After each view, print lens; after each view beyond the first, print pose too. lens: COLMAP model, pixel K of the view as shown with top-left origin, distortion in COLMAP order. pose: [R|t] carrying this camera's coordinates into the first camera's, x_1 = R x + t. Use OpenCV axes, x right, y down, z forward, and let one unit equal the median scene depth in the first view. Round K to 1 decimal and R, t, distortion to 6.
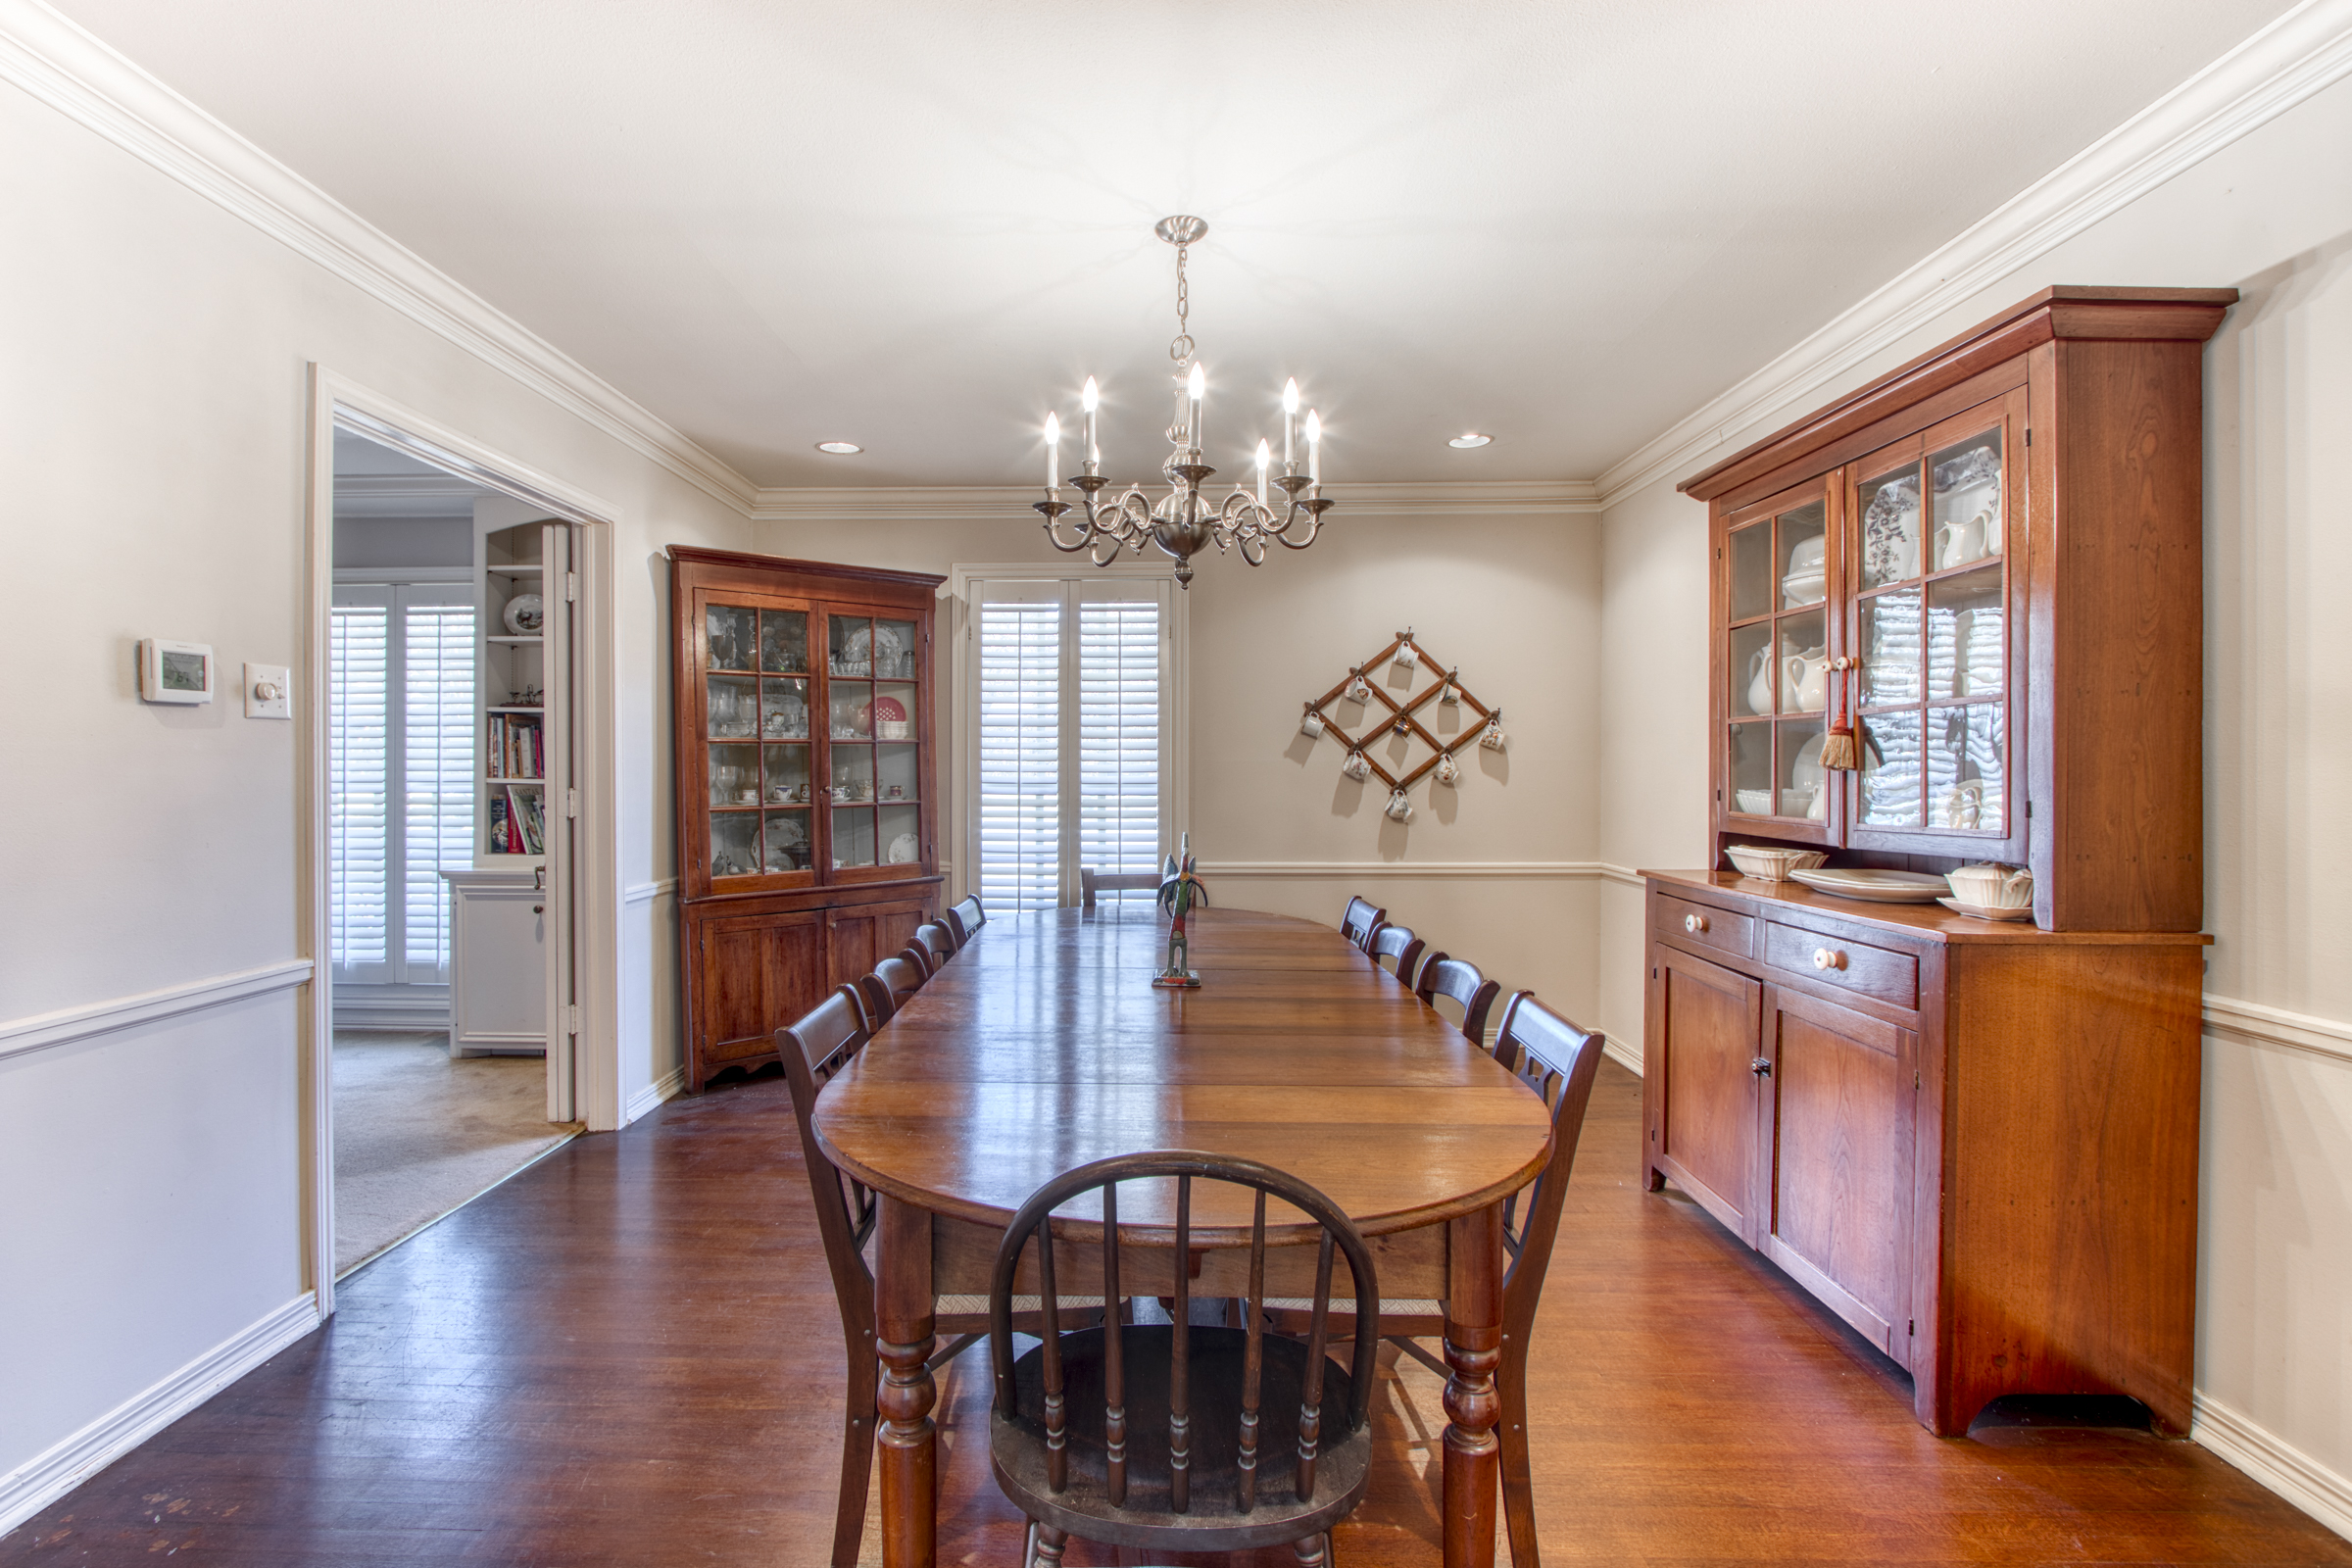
lens RADIAL K [[1082.7, 0, 1145.2], [0, 1082.7, 774.0], [0, 0, 1]] dist [-0.011357, 0.000847]
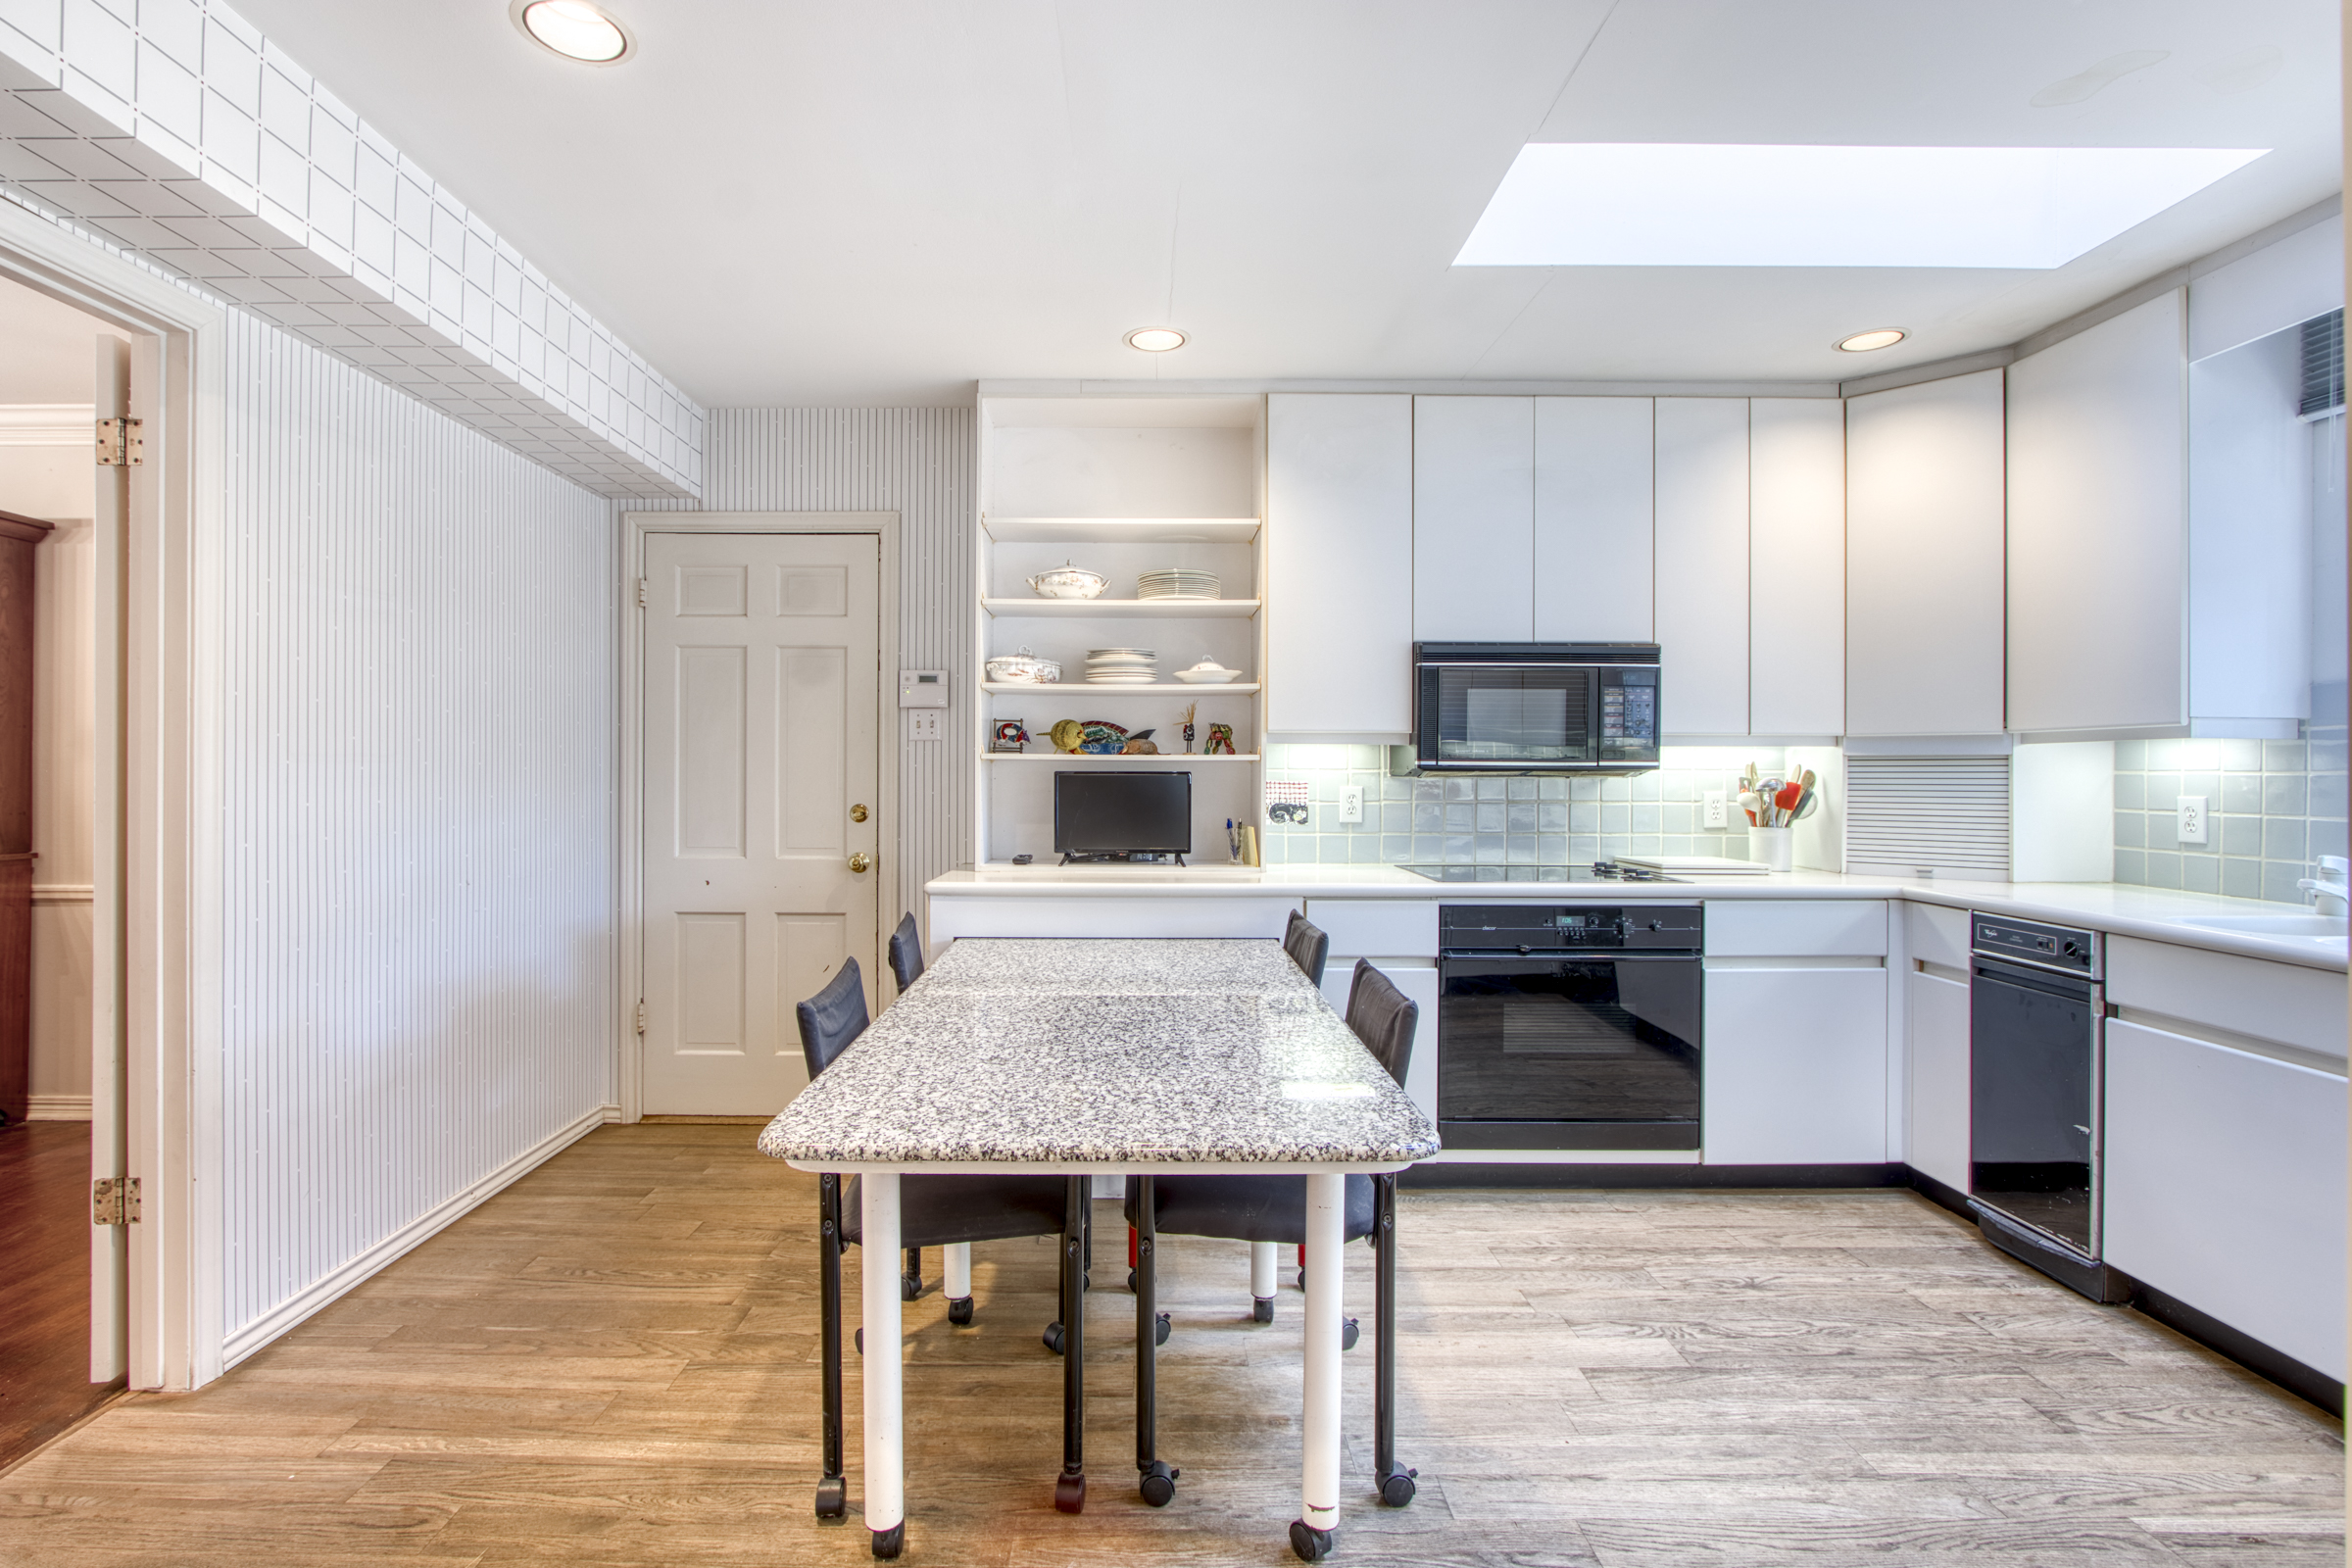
lens RADIAL K [[1080.2, 0, 1124.3], [0, 1080.2, 769.8], [0, 0, 1]] dist [-0.011604, 0.001556]
pose [[-0.013452, 0.004481, 0.999899, -0.390129], [-0.001336, 0.999989, -0.004500, 0.002742], [-0.999909, -0.001397, -0.013446, -0.380362]]
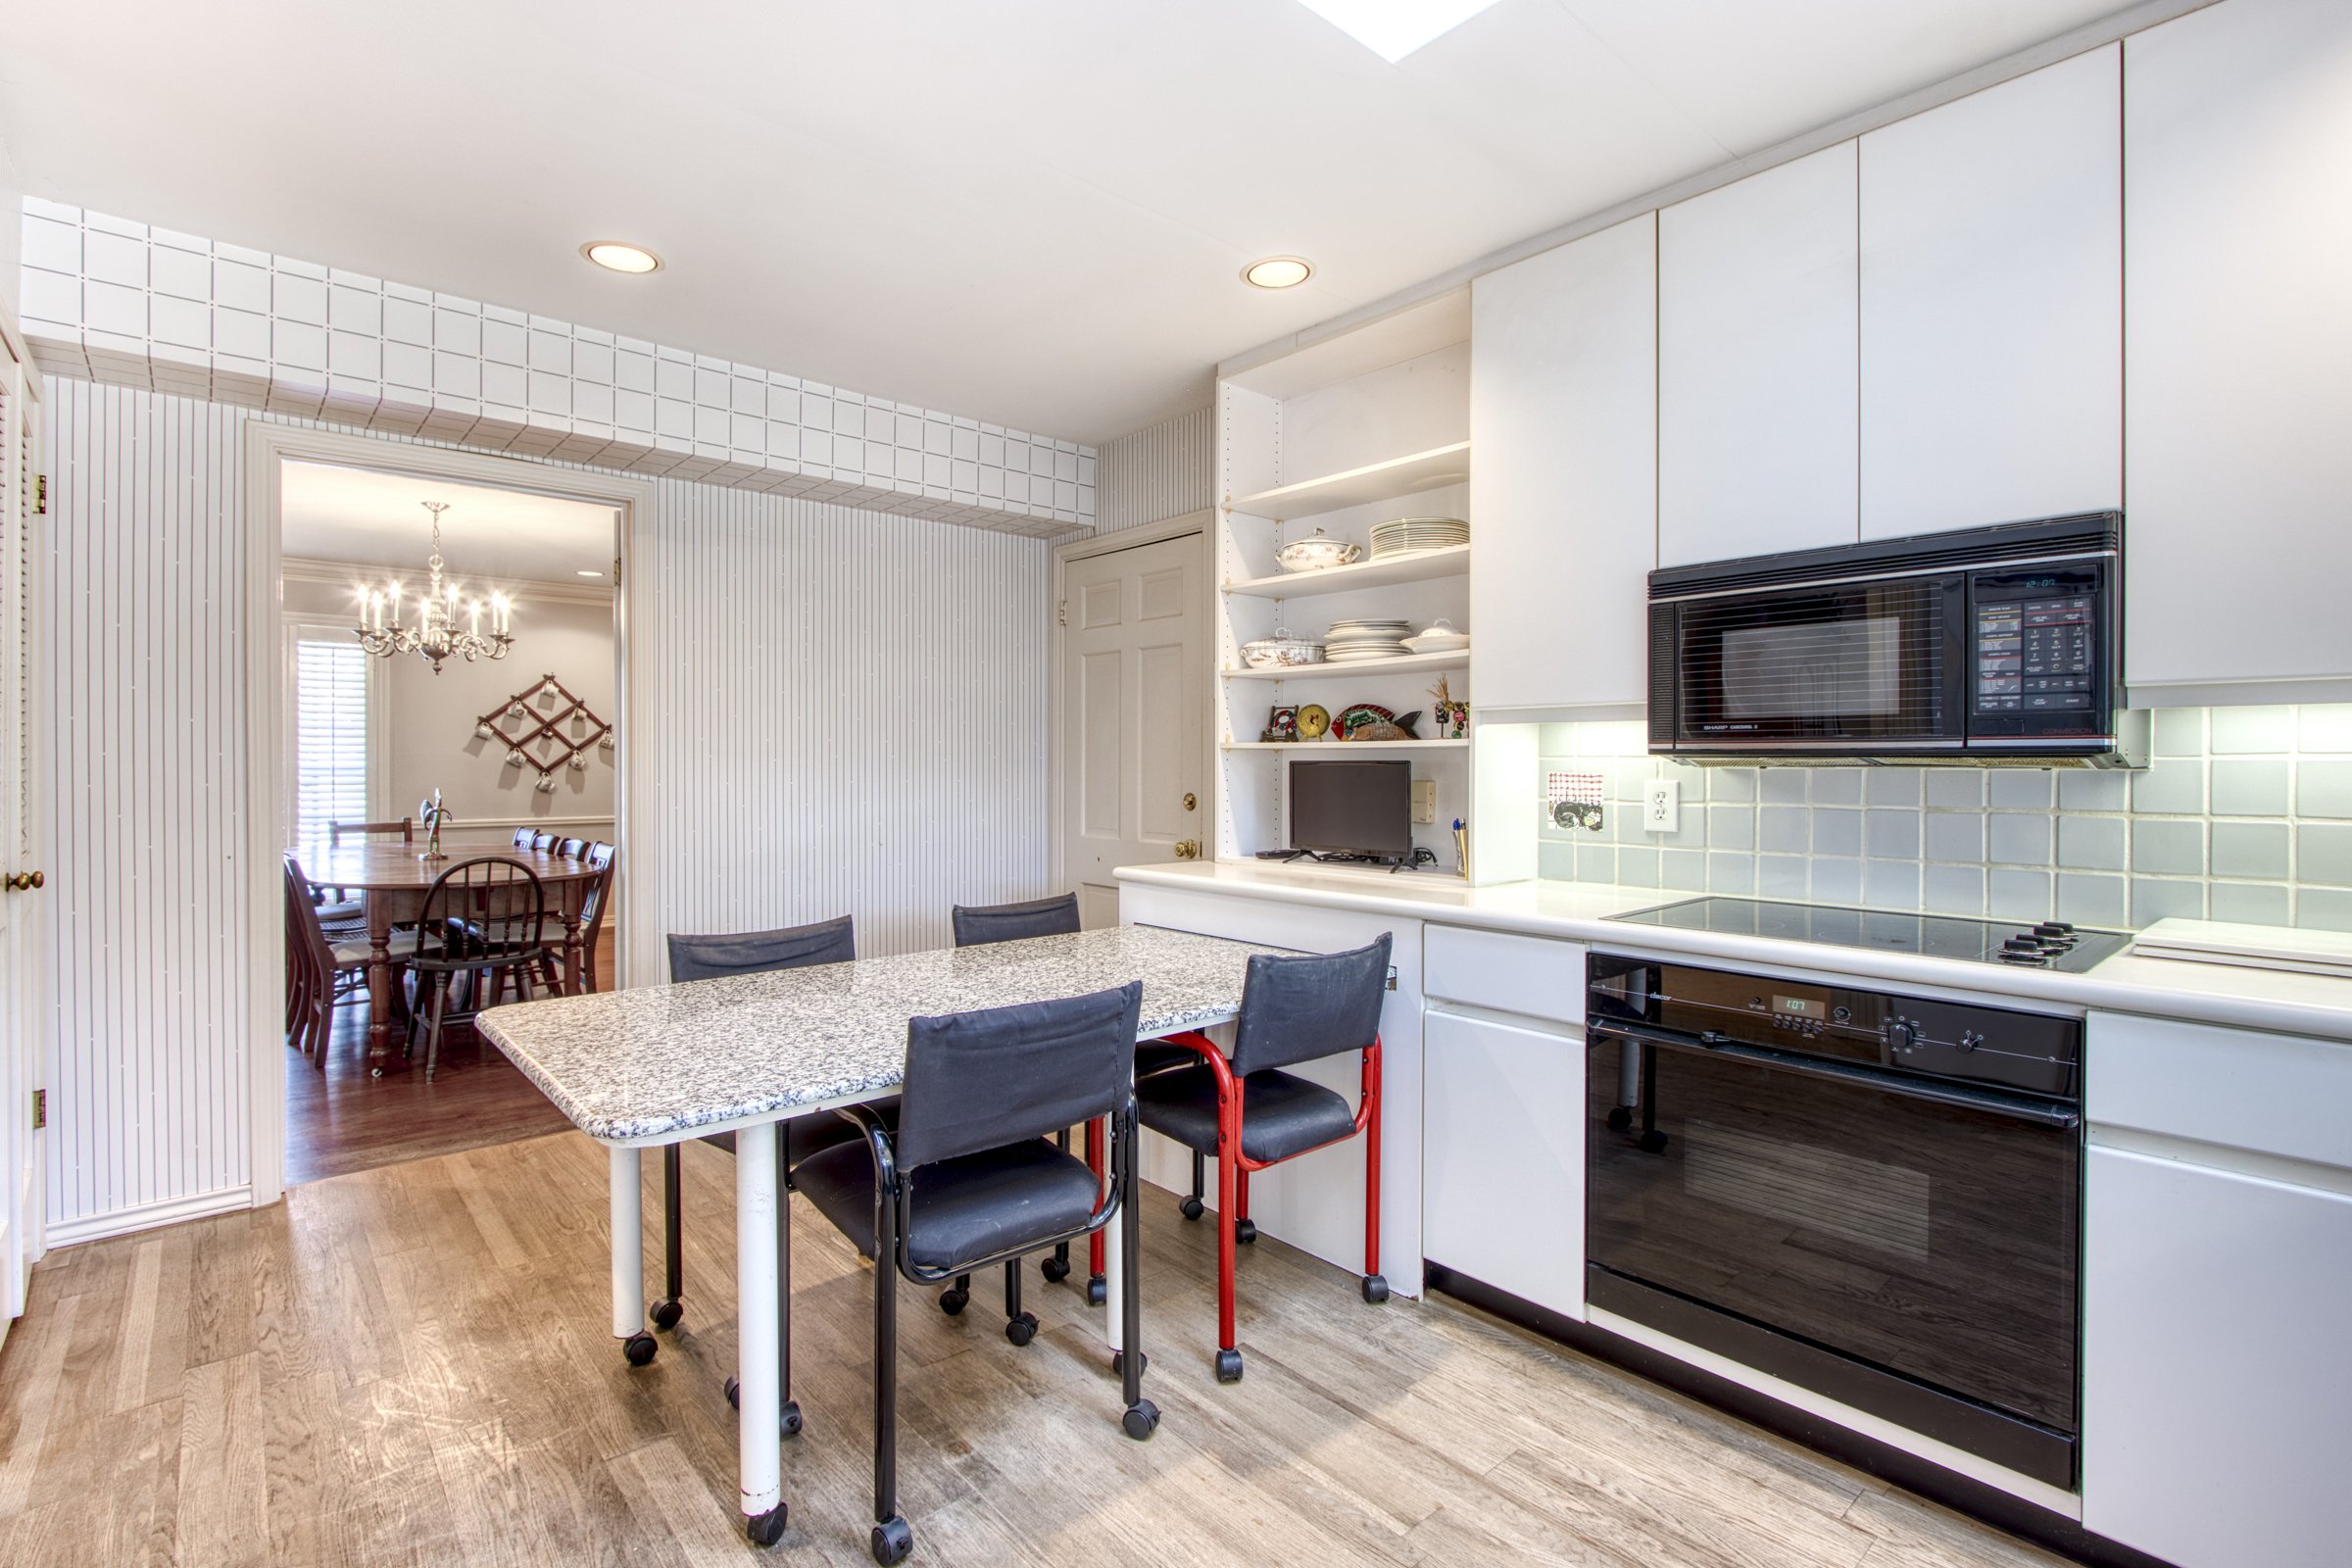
lens RADIAL K [[1080.2, 0, 1124.3], [0, 1080.2, 769.8], [0, 0, 1]] dist [-0.011604, 0.001556]
pose [[0.746696, -0.002783, 0.665160, -0.189491], [-0.000273, 0.999990, 0.004489, 0.003118], [-0.665166, -0.003534, 0.746687, -0.776139]]
